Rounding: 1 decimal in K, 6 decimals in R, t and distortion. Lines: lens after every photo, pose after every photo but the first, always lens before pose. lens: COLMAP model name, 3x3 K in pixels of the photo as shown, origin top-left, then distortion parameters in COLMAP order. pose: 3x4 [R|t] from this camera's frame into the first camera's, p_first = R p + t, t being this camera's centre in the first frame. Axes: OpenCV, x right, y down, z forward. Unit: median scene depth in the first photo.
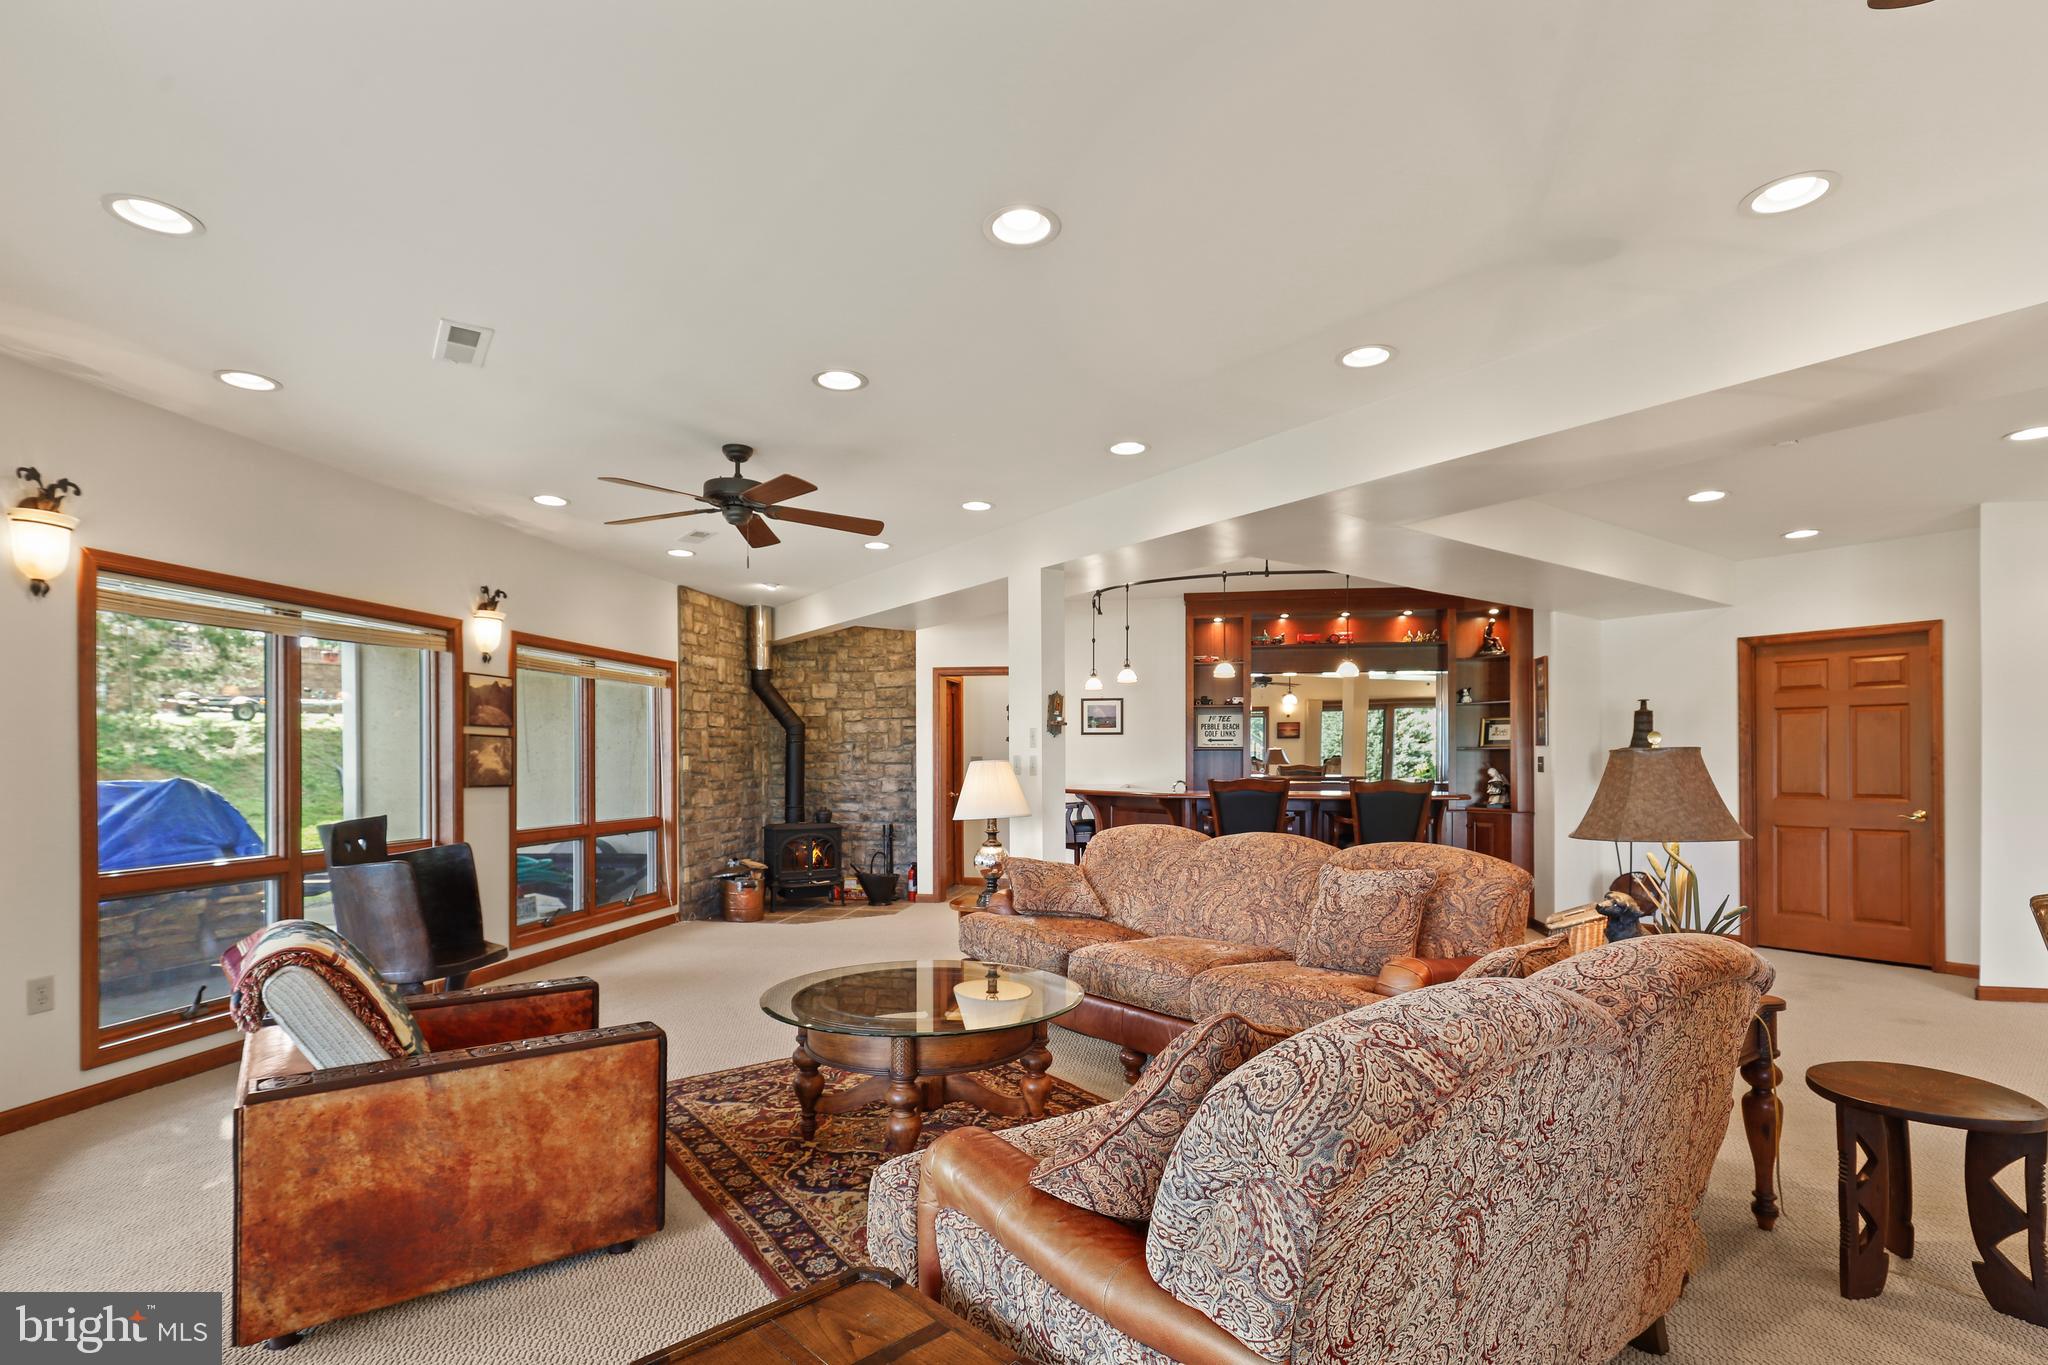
lens RADIAL K [[965.7, 0, 1022.7], [0, 965.7, 746.6], [0, 0, 1]] dist [-0.010719, -0.000213]
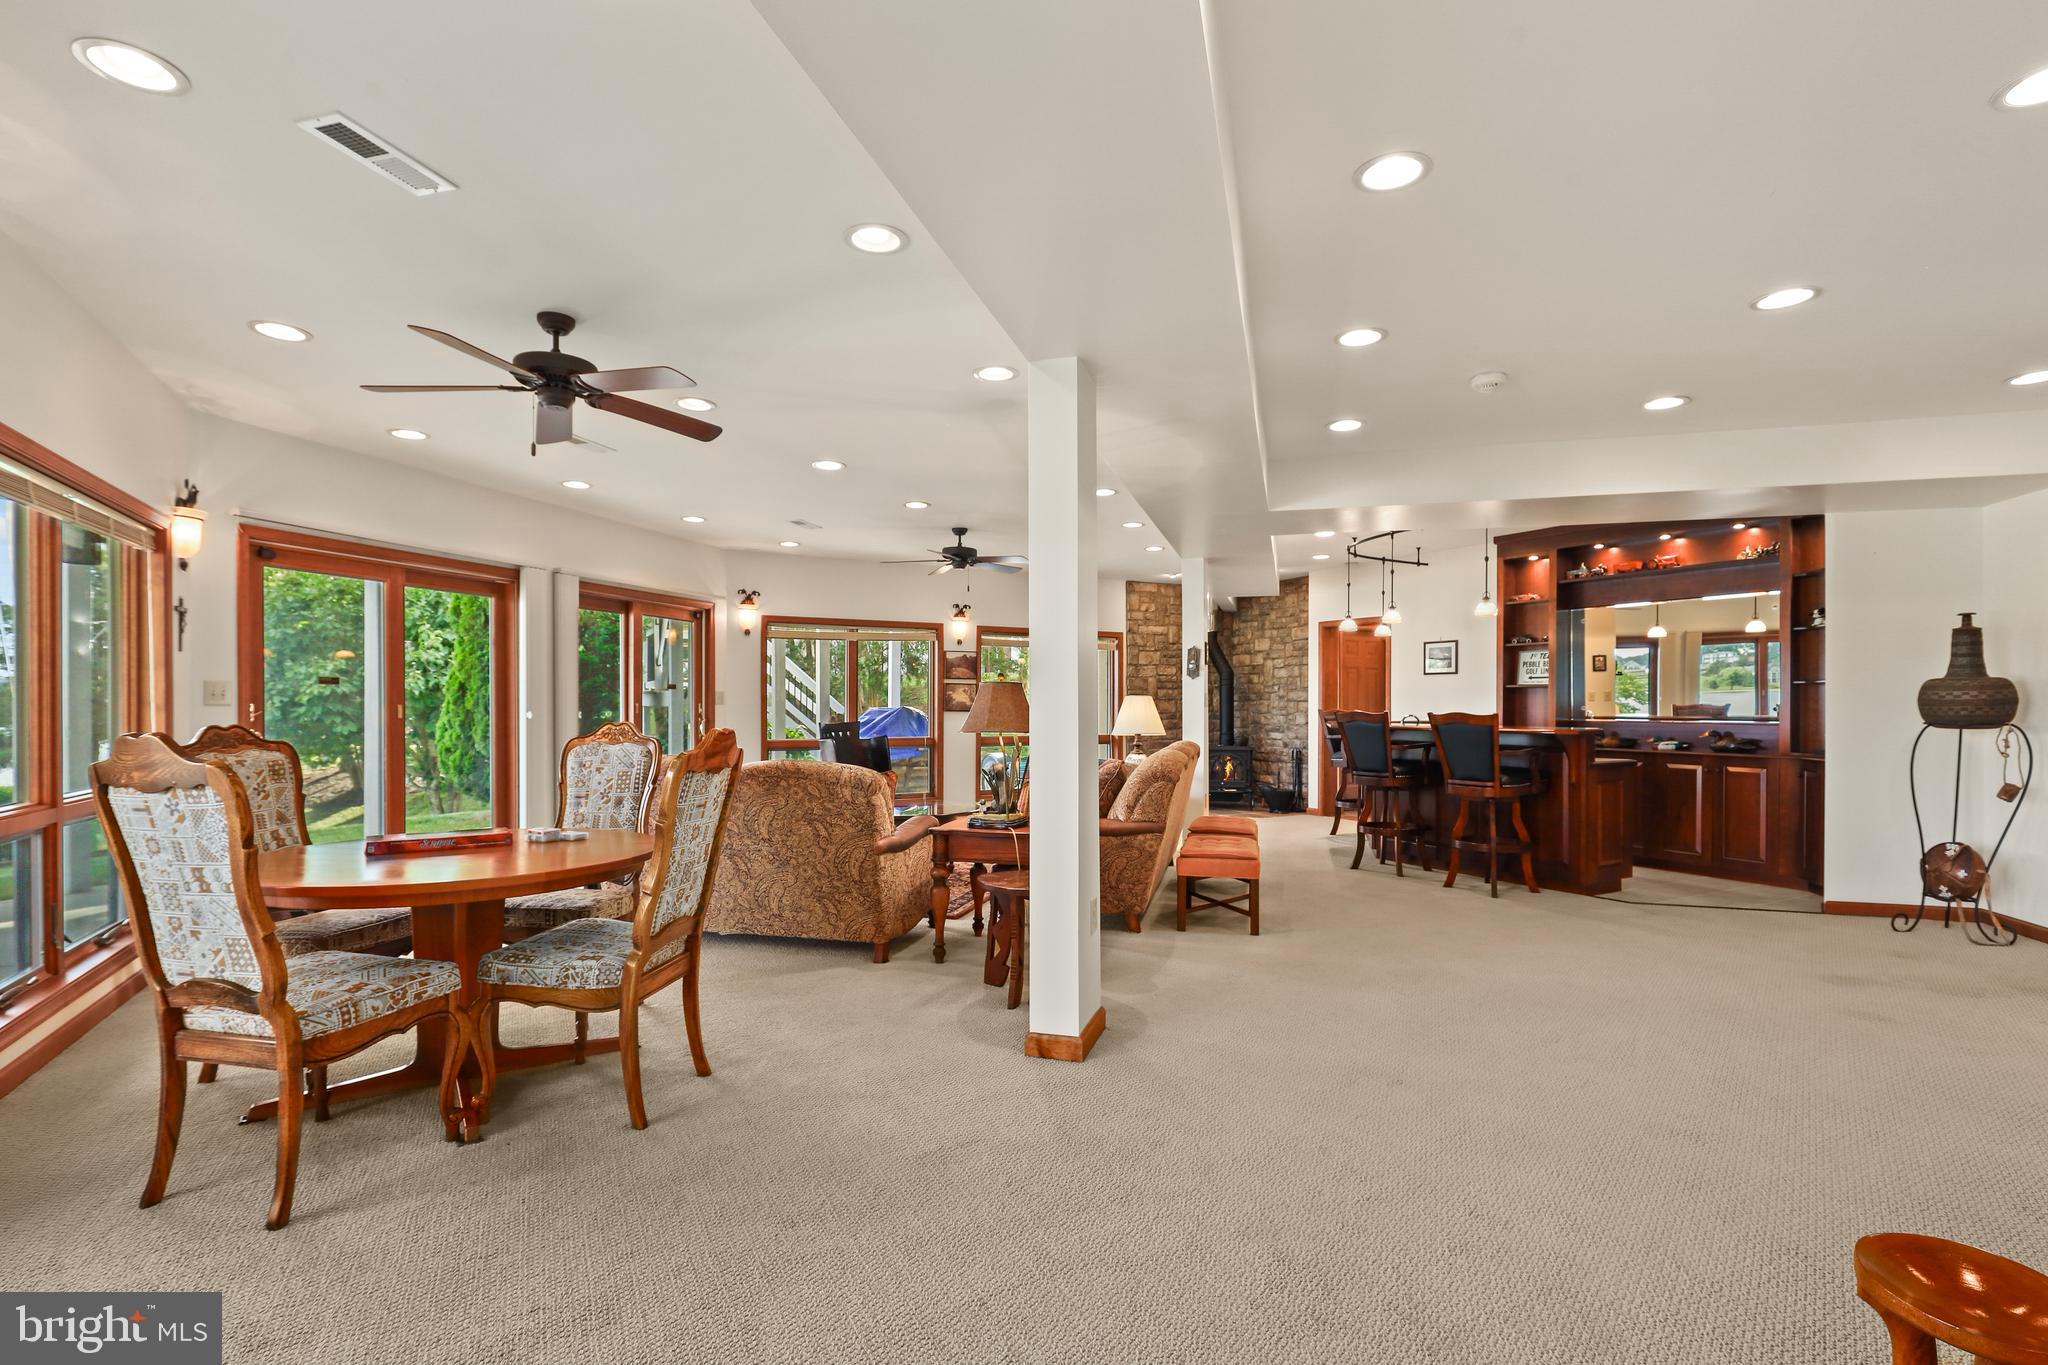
lens RADIAL K [[935.3, 0, 1028.5], [0, 935.3, 696.0], [0, 0, 1]] dist [-0.003802, -0.000477]
pose [[0.617350, -0.003649, -0.786680, 0.688877], [0.006780, 0.999977, 0.000682, 0.008660], [0.786660, -0.005755, 0.617360, -0.010581]]
